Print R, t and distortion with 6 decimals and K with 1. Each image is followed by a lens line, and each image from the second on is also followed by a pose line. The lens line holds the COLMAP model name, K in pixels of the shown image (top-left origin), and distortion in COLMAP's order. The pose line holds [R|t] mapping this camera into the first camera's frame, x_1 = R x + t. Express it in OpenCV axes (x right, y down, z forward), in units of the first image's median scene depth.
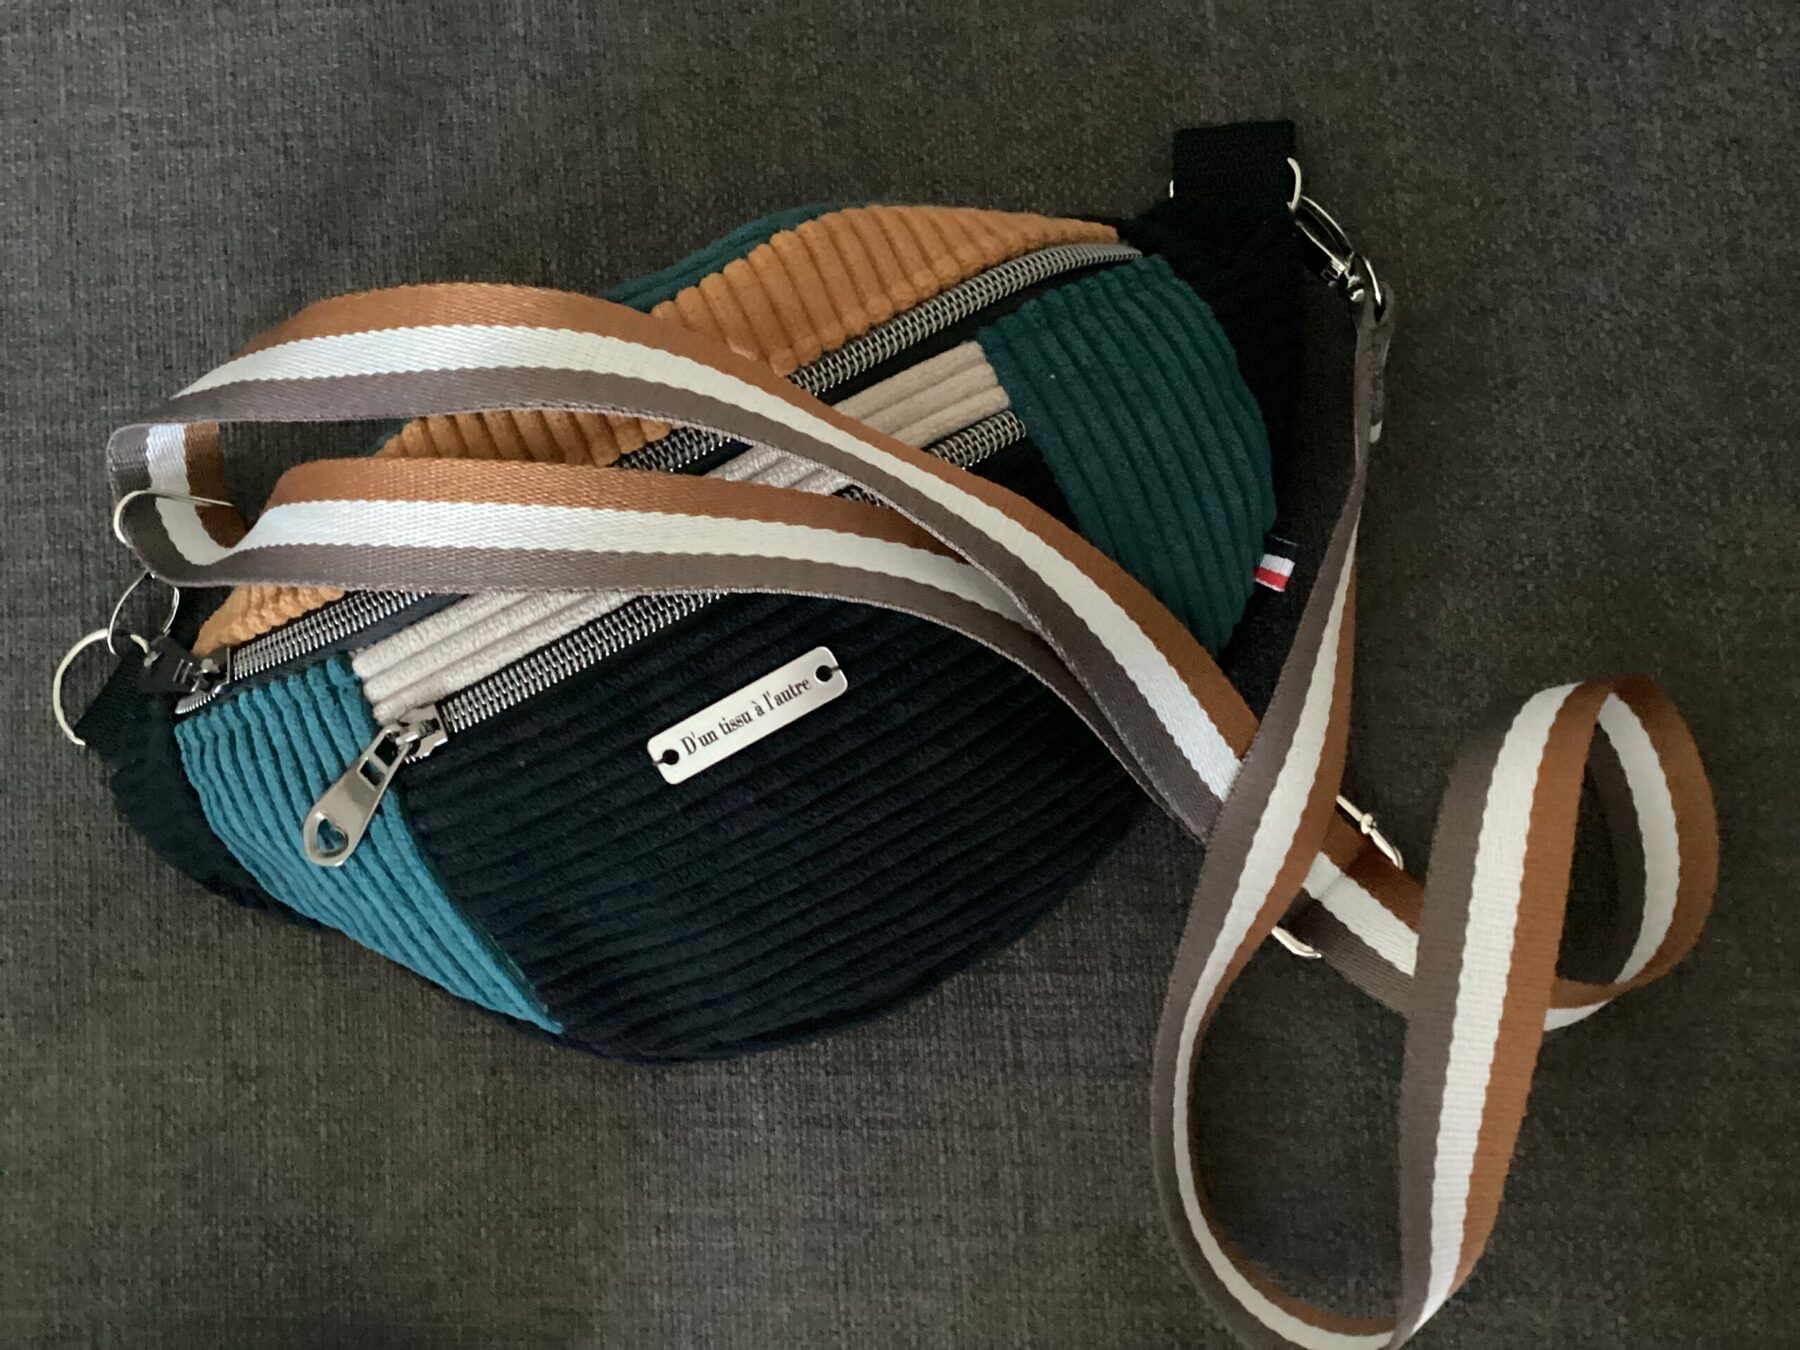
lens RADIAL K [[1627.4, 0, 900.0], [0, 1627.4, 675.0], [0, 0, 1]] dist [0.139004, -0.292775]
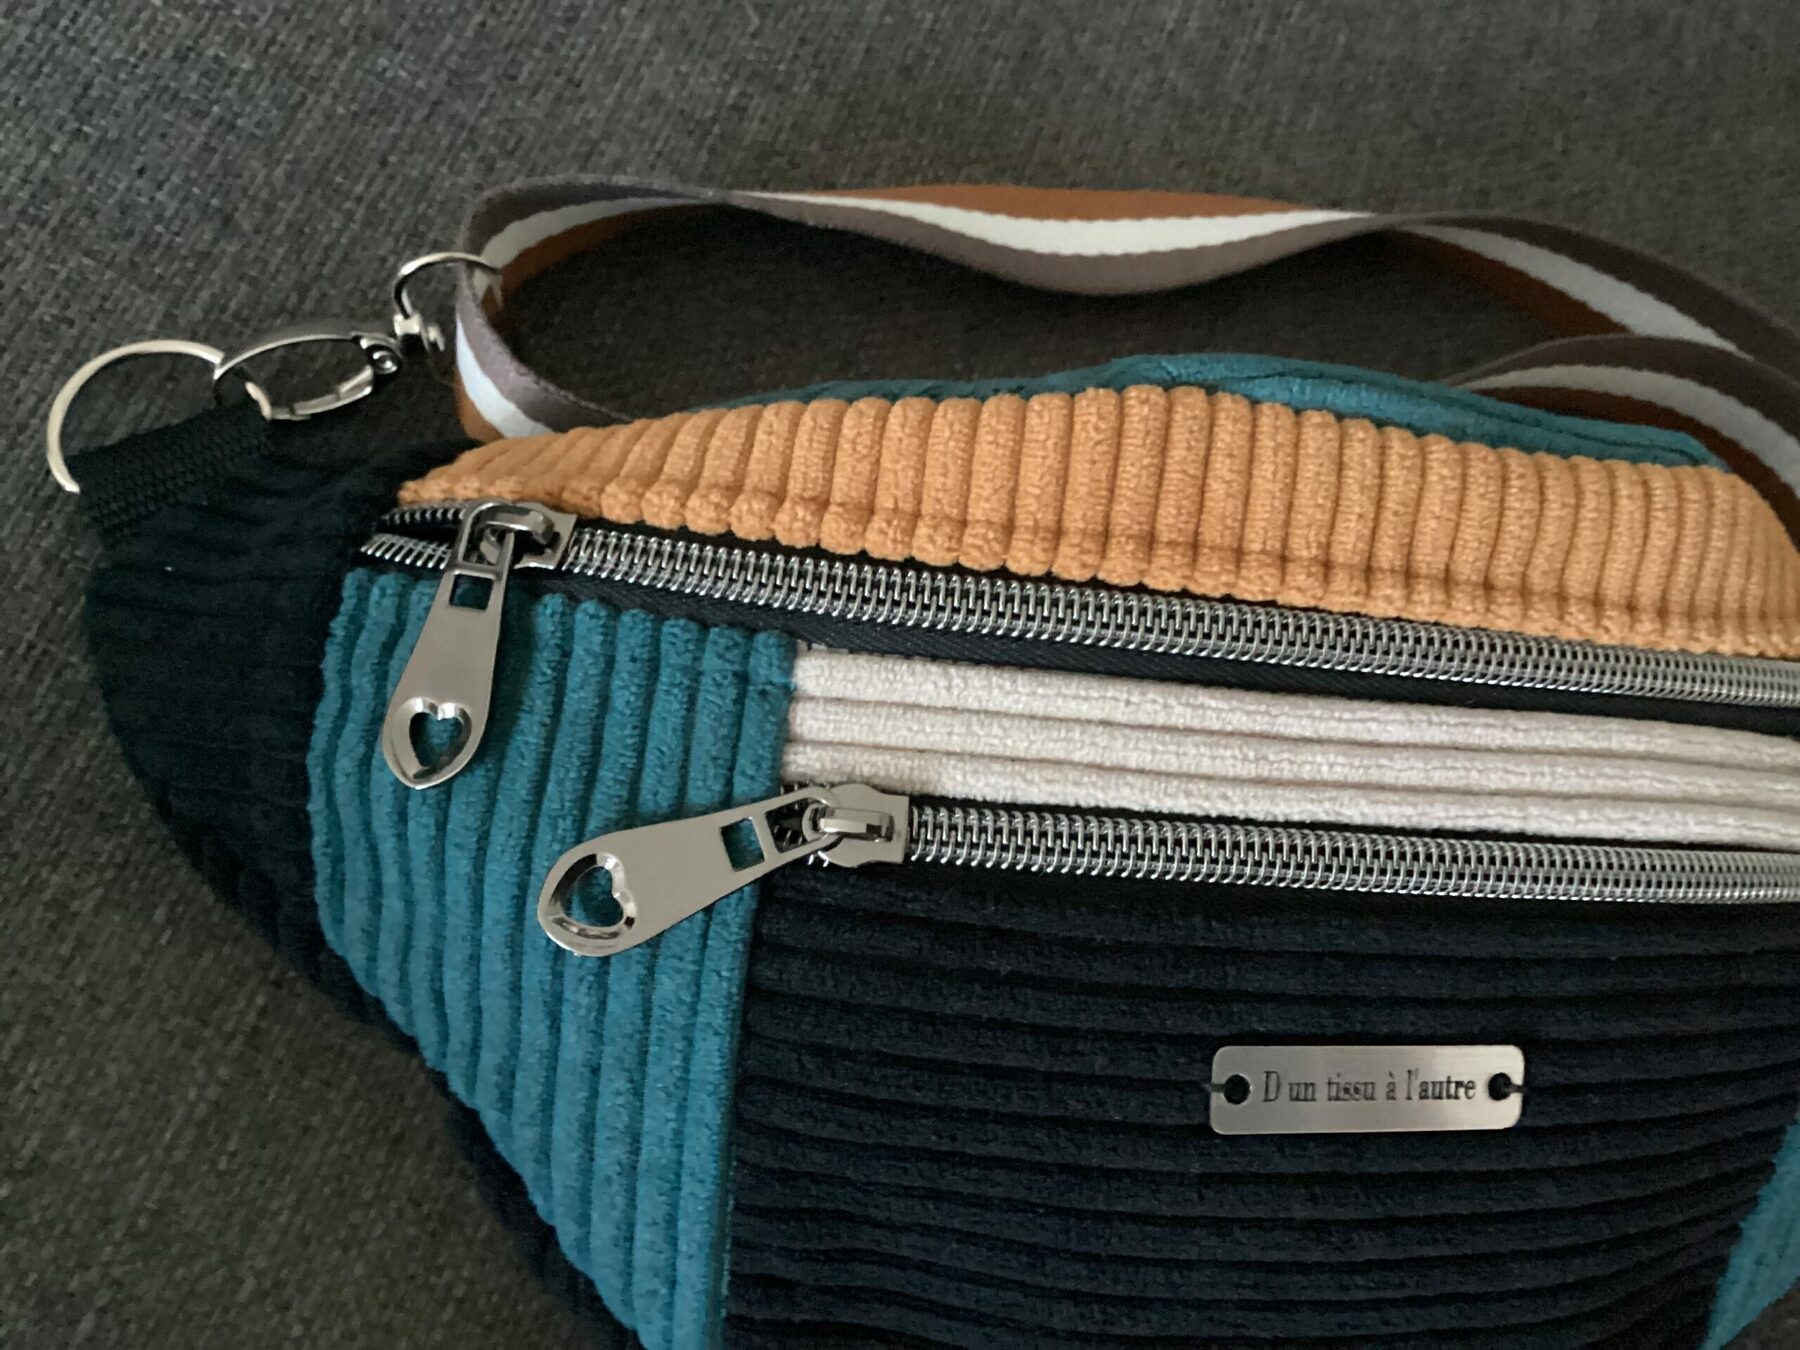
lens RADIAL K [[1652.4, 0, 900.0], [0, 1652.4, 675.0], [0, 0, 1]] dist [0.125542, -0.309654]
pose [[0.814382, 0.526116, 0.244917, -0.444049], [-0.472112, 0.846052, -0.247603, 0.124207], [-0.337480, 0.086016, 0.937394, 0.450598]]
